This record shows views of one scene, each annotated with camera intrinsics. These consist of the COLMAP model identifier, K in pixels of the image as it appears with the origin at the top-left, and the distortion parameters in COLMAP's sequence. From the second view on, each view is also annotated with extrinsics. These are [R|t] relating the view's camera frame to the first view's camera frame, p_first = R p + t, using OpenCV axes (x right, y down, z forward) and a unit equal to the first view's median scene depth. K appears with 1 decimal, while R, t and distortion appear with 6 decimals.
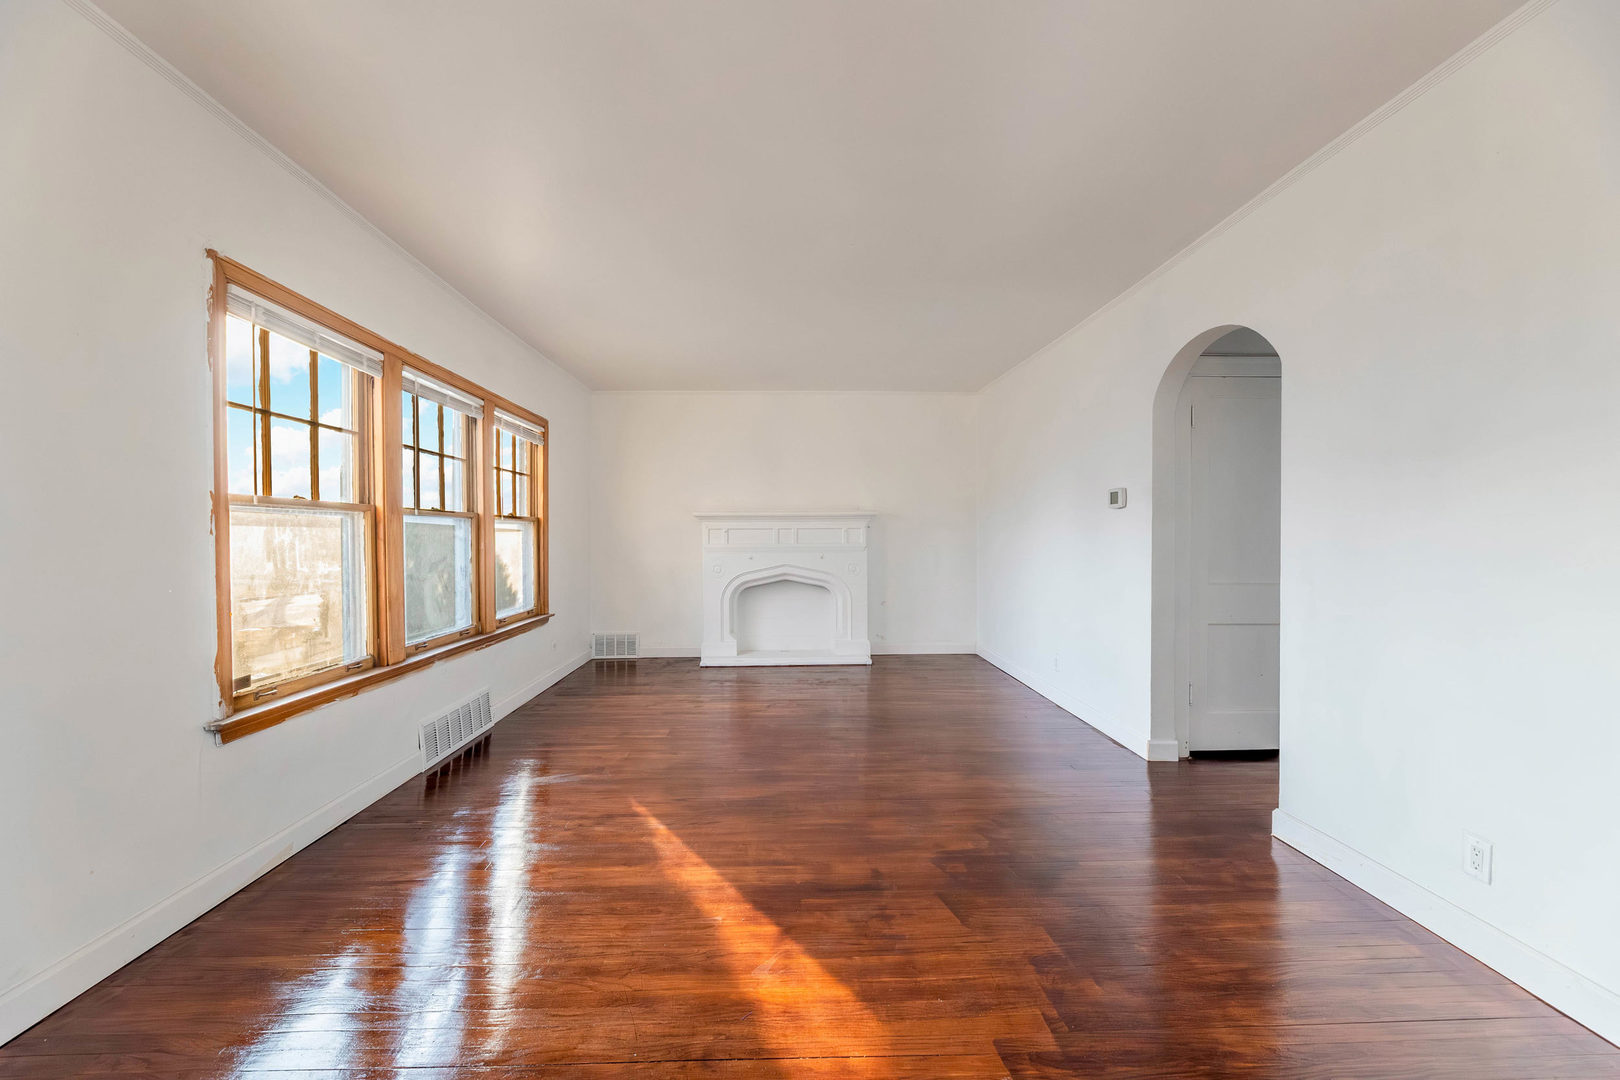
lens RADIAL K [[667.2, 0, 813.1], [0, 667.2, 543.4], [0, 0, 1]] dist [0.012878, 0.000006]
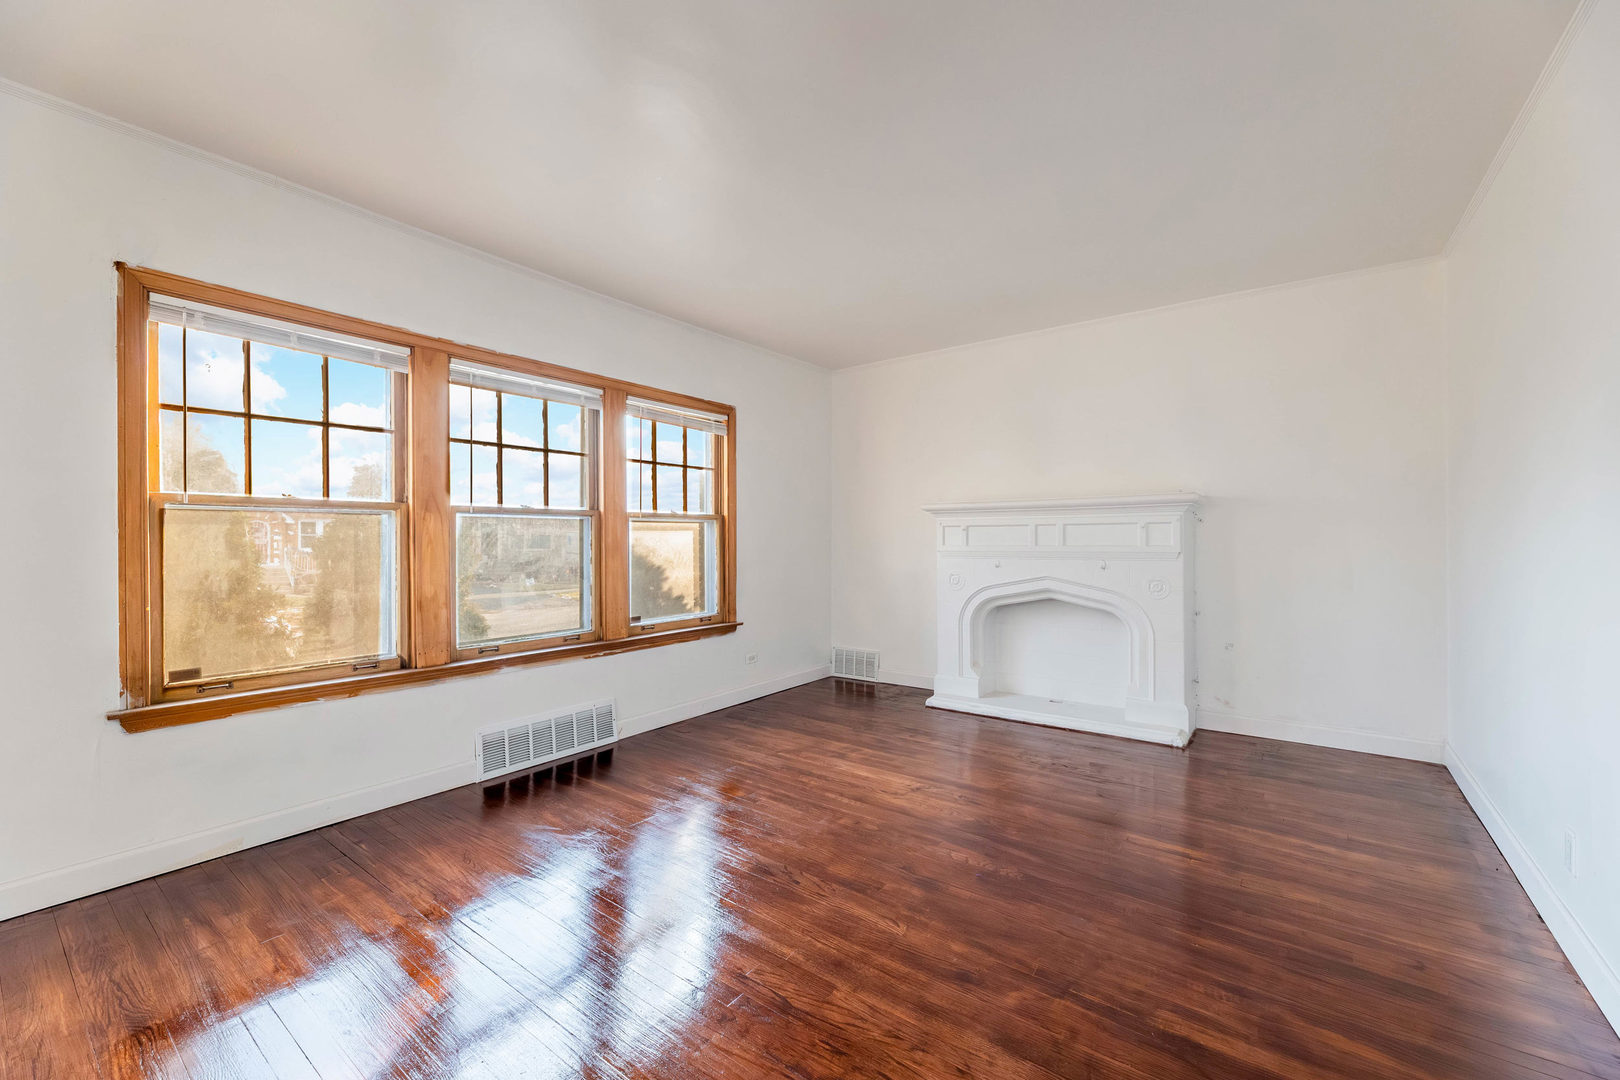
lens RADIAL K [[667.2, 0, 801.0], [0, 667.2, 534.6], [0, 0, 1]] dist [0.012878, 0.000006]
pose [[0.763854, -0.004224, -0.645375, 0.252704], [-0.006131, 0.999886, -0.013801, -0.000390], [0.645360, 0.014499, 0.763741, 0.371684]]
